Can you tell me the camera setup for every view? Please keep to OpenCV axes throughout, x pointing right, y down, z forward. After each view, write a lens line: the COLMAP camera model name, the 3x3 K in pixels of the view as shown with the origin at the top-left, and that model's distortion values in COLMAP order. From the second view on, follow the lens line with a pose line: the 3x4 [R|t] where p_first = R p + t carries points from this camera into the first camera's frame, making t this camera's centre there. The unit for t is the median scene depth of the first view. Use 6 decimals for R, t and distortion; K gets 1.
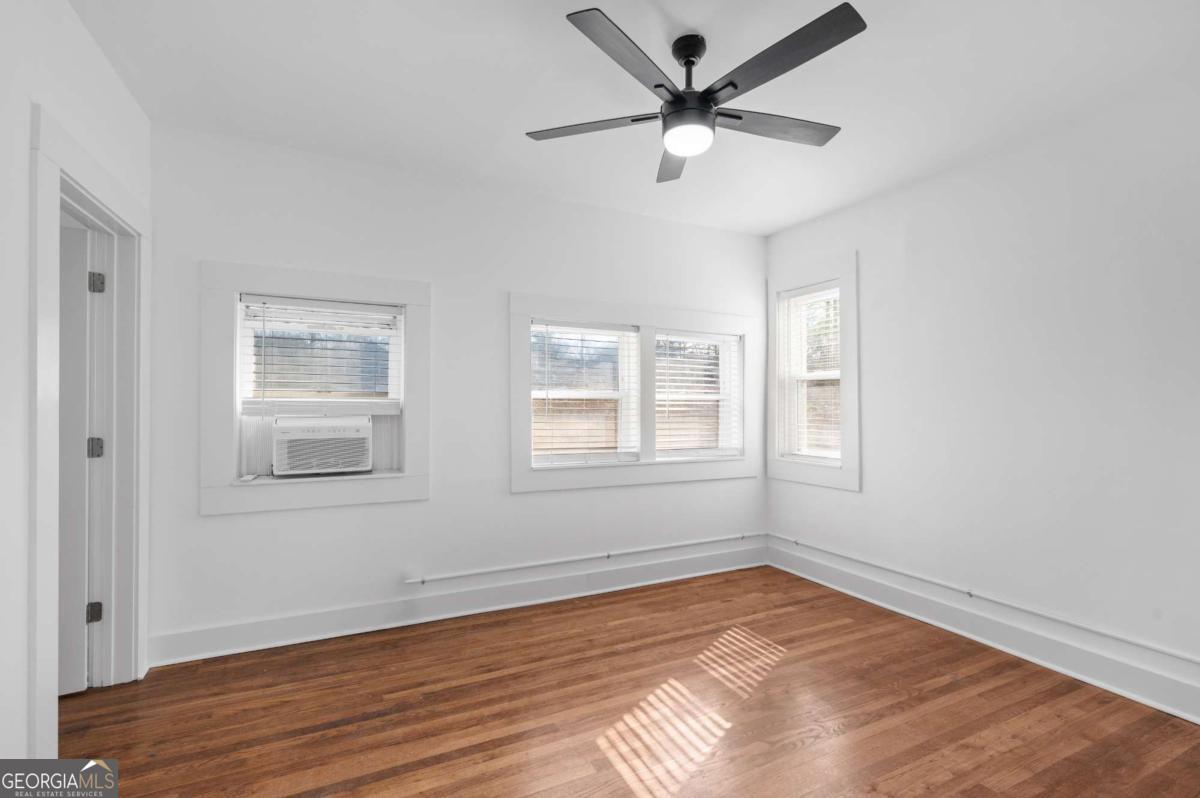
lens RADIAL K [[538.7, 0, 596.6], [0, 538.7, 399.8], [0, 0, 1]] dist [-0.003617, -0.000304]
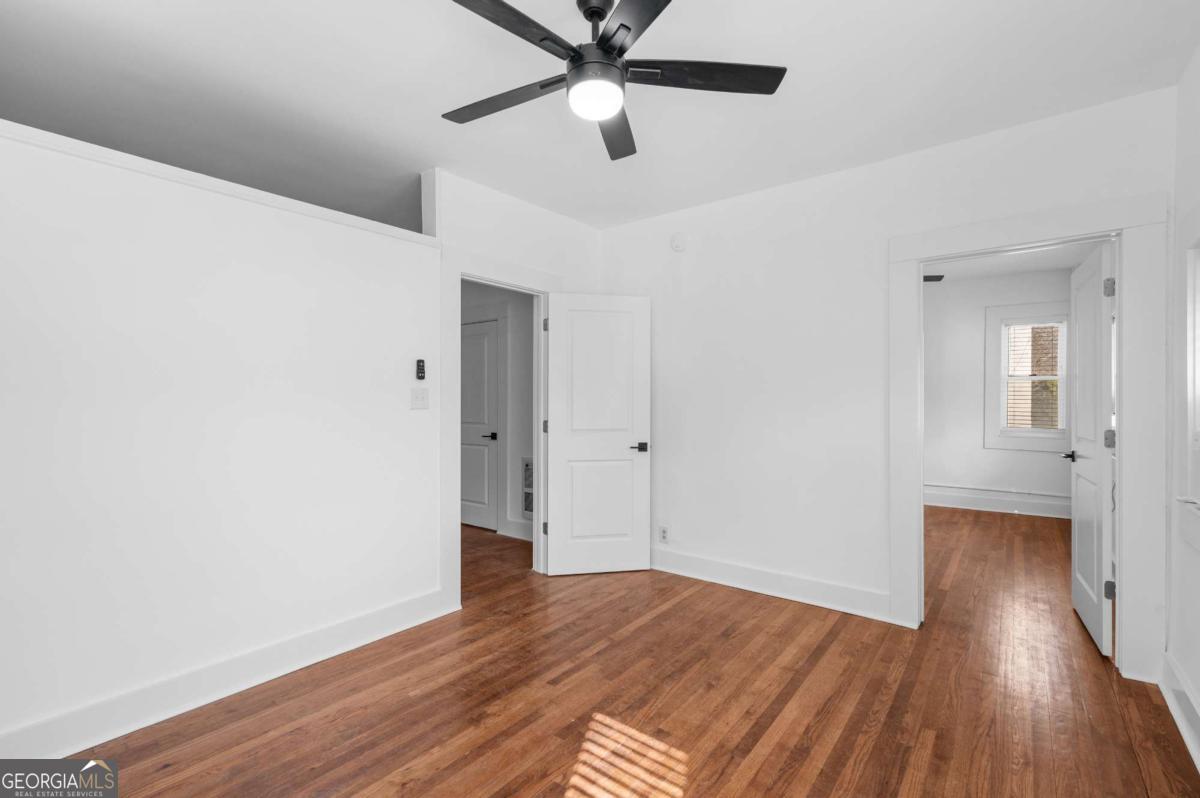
lens RADIAL K [[538.7, 0, 596.6], [0, 538.7, 399.8], [0, 0, 1]] dist [-0.003617, -0.000304]
pose [[-0.905287, -0.002809, -0.424792, 0.523184], [0.001558, 0.999949, -0.009932, 0.022730], [0.424798, -0.009653, -0.905237, 1.733011]]
